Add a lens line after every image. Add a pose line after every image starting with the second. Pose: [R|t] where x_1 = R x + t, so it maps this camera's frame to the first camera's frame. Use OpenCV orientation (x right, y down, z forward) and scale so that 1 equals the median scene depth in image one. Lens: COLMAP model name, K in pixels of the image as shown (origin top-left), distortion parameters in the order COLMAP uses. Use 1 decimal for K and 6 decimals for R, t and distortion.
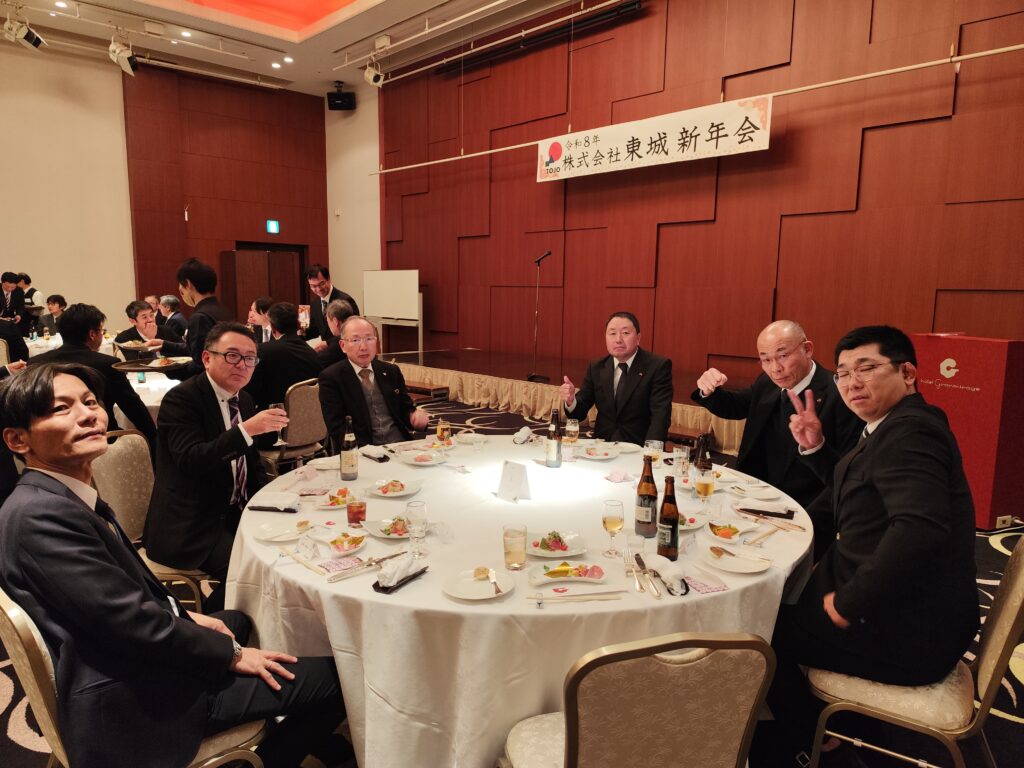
lens RADIAL K [[702.8, 0, 507.0], [0, 702.8, 387.8], [0, 0, 1]] dist [0.033244, -0.044547]
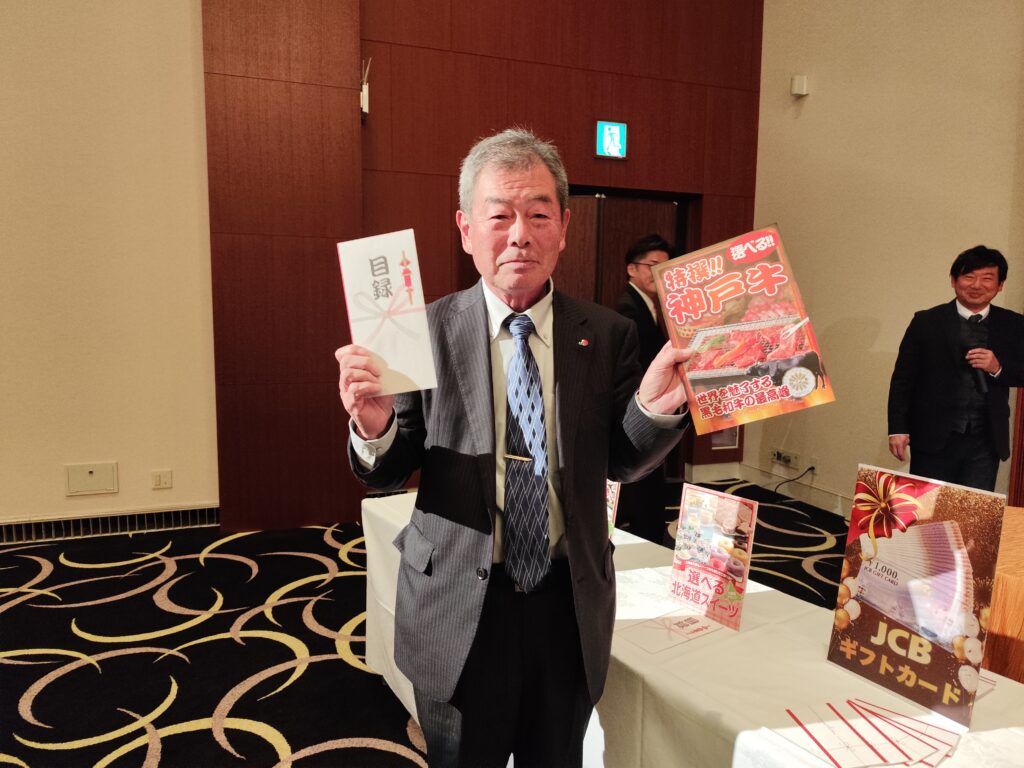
lens RADIAL K [[702.8, 0, 507.6], [0, 702.8, 388.0], [0, 0, 1]] dist [0.033244, -0.044547]
pose [[0.913864, 0.041563, -0.403887, -0.355425], [-0.054076, 0.998344, -0.019620, -0.147342], [0.402403, 0.039771, 0.914598, 1.015709]]
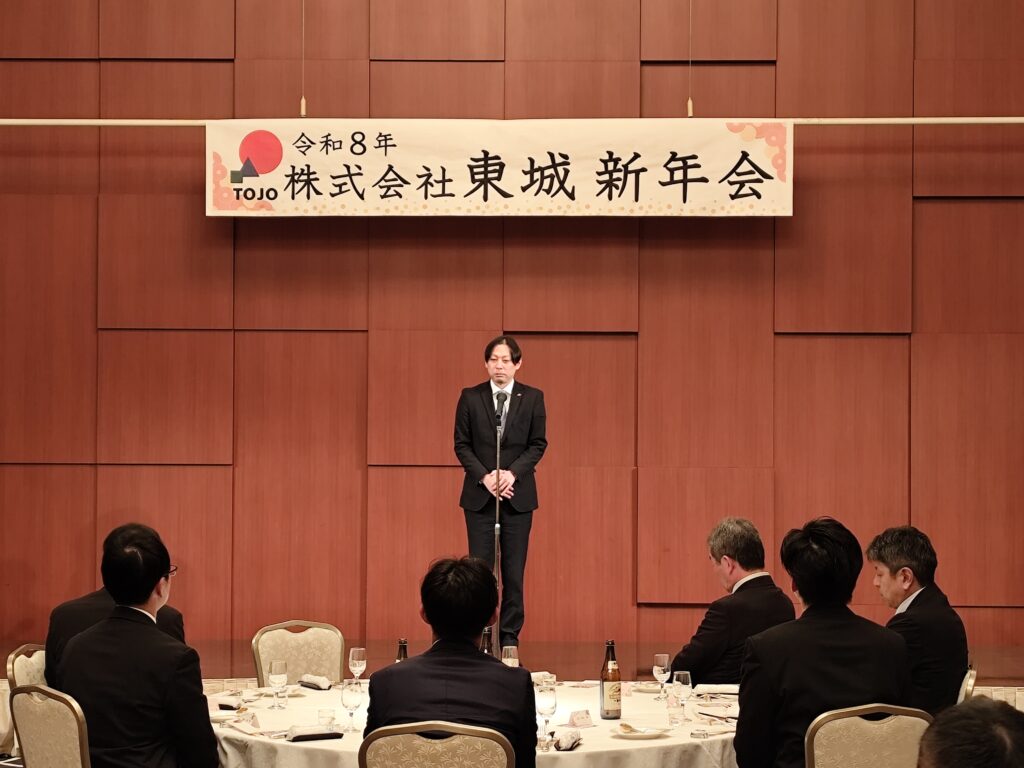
lens RADIAL K [[2251.3, 0, 513.4], [0, 2251.3, 395.1], [0, 0, 1]] dist [0.134196, 0.000000]
pose [[0.707122, 0.015645, 0.706918, -0.800196], [0.102196, 0.986997, -0.124068, -0.006908], [-0.699667, 0.159976, 0.696329, -0.029362]]
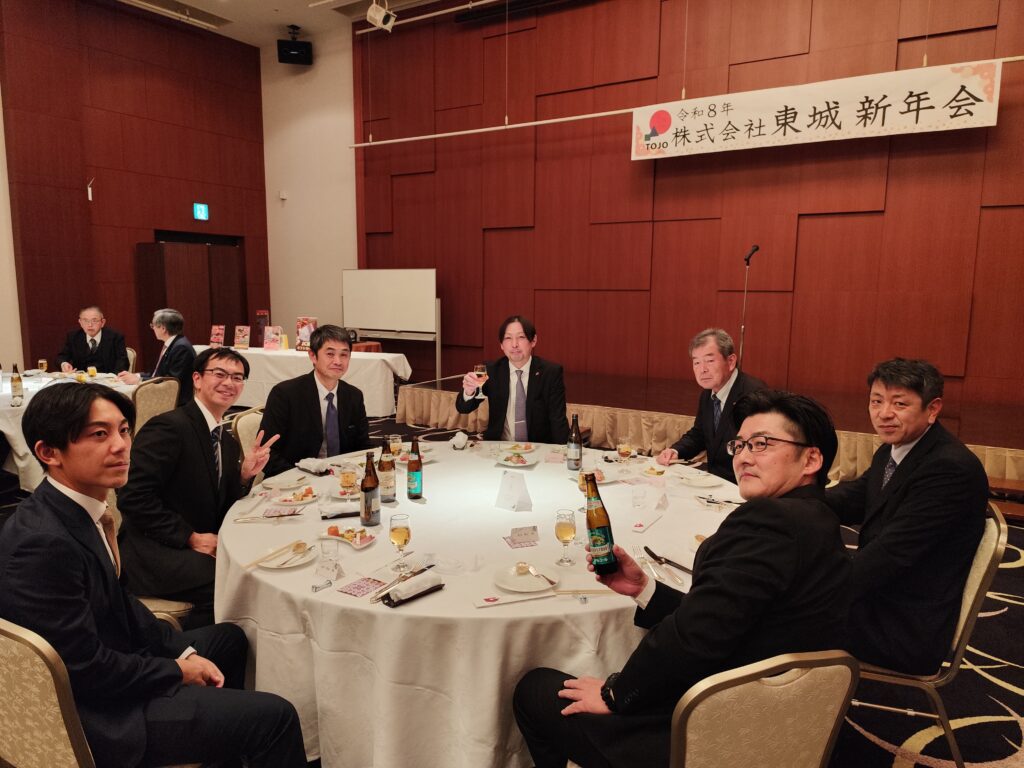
lens RADIAL K [[702.8, 0, 512.4], [0, 702.8, 385.5], [0, 0, 1]] dist [0.033244, -0.044547]
pose [[0.967186, -0.037345, 0.251311, -0.312950], [0.037964, 0.999276, 0.002386, -0.046360], [-0.251218, 0.007233, 0.967903, 0.276200]]
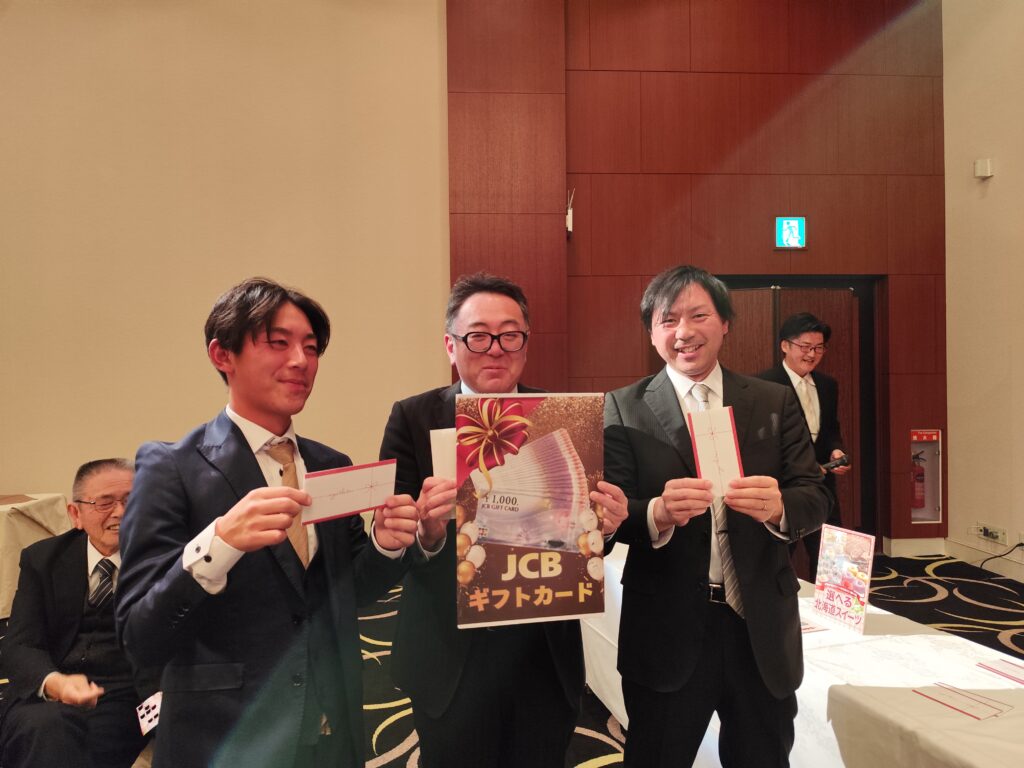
lens RADIAL K [[702.8, 0, 502.1], [0, 702.8, 382.4], [0, 0, 1]] dist [0.033244, -0.044547]
pose [[0.766411, -0.021524, -0.641990, -0.317205], [-0.069552, 0.990782, -0.116250, -0.141467], [0.638574, 0.133747, 0.757849, 0.948594]]
